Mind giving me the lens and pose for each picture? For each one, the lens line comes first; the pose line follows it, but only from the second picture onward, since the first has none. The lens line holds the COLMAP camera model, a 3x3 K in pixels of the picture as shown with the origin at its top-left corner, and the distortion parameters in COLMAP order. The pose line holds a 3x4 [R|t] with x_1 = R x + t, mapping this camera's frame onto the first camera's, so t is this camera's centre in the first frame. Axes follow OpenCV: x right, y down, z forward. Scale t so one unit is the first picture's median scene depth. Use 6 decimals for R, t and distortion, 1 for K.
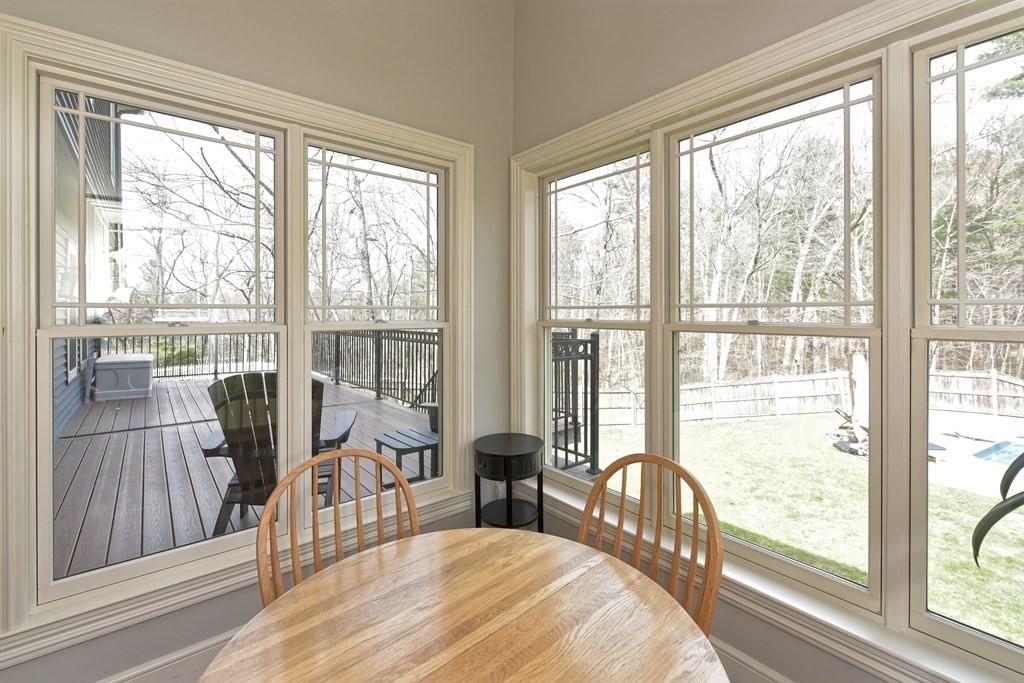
lens RADIAL K [[438.8, 0, 507.2], [0, 438.8, 316.3], [0, 0, 1]] dist [0.005064, -0.002302]
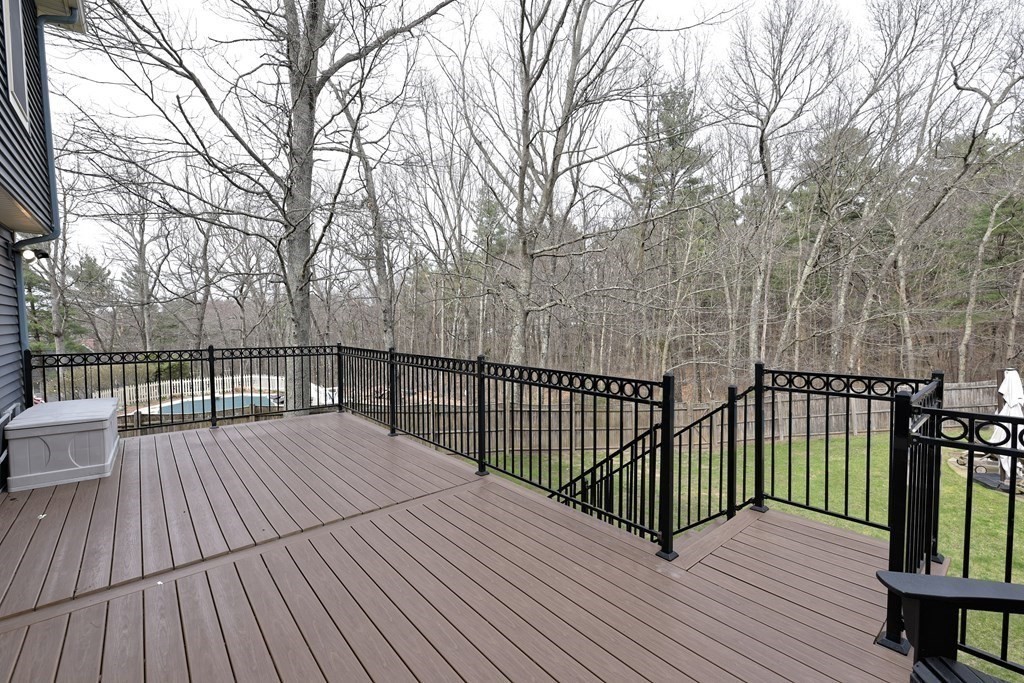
lens RADIAL K [[438.8, 0, 501.6], [0, 438.8, 331.8], [0, 0, 1]] dist [0.005064, -0.002302]
pose [[0.999946, -0.006867, 0.007839, -0.084116], [0.006679, 0.999693, 0.023866, -0.008039], [-0.008000, -0.023813, 0.999684, 0.121327]]
